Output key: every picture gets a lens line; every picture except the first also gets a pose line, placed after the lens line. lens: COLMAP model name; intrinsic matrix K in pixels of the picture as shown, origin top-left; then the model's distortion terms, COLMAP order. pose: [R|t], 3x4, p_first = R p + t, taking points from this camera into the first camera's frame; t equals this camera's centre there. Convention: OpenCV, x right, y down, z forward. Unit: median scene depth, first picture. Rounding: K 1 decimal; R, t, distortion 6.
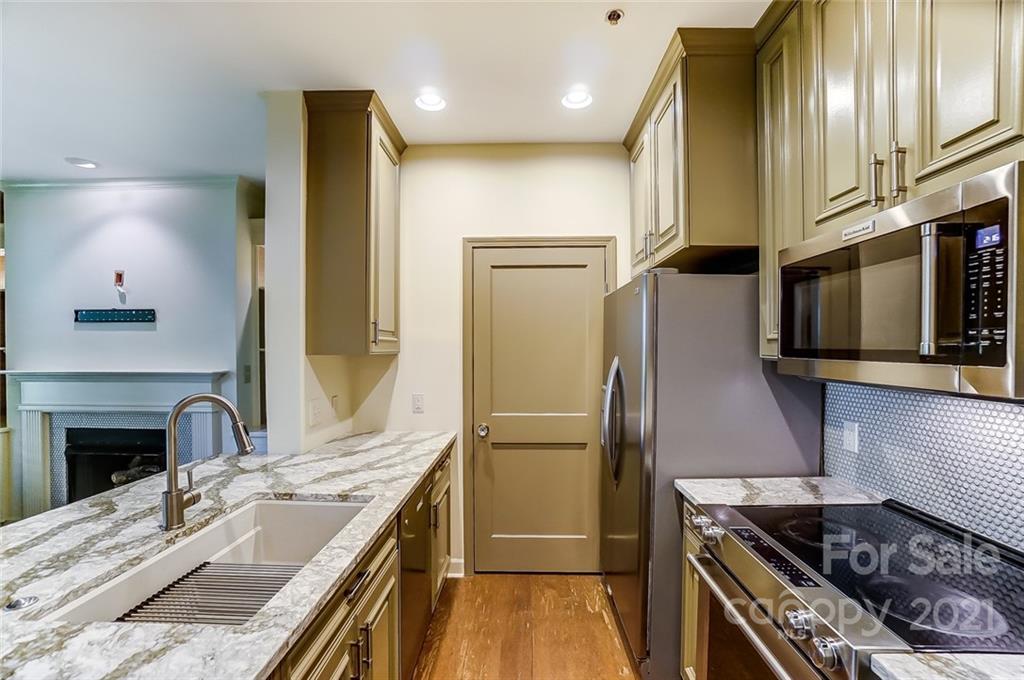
lens RADIAL K [[466.0, 0, 514.2], [0, 466.0, 344.0], [0, 0, 1]] dist [-0.059171, 0.020989]
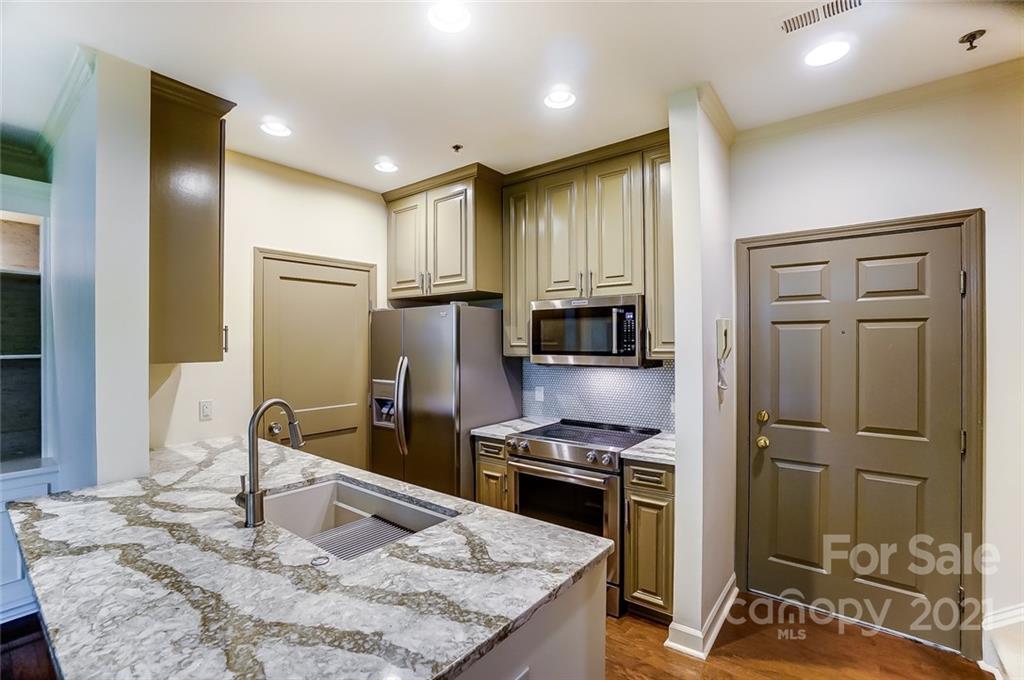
lens RADIAL K [[466.0, 0, 514.2], [0, 466.0, 344.0], [0, 0, 1]] dist [-0.059171, 0.020989]
pose [[0.586618, -0.005127, 0.809847, -0.893466], [-0.000567, 0.999977, 0.006742, -0.027187], [-0.809863, -0.004414, 0.586602, -0.109621]]
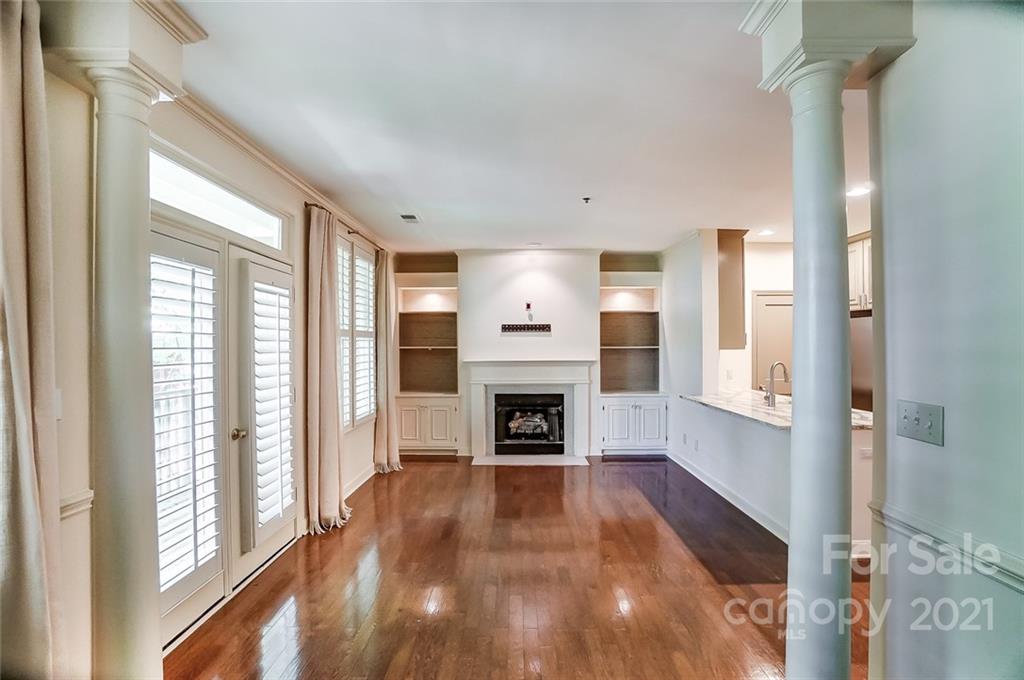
lens RADIAL K [[466.0, 0, 514.2], [0, 466.0, 344.0], [0, 0, 1]] dist [-0.059171, 0.020989]
pose [[0.999802, -0.002625, 0.019749, -1.749199], [0.002583, 0.999994, 0.002105, -0.010166], [-0.019755, -0.002054, 0.999803, -1.412305]]
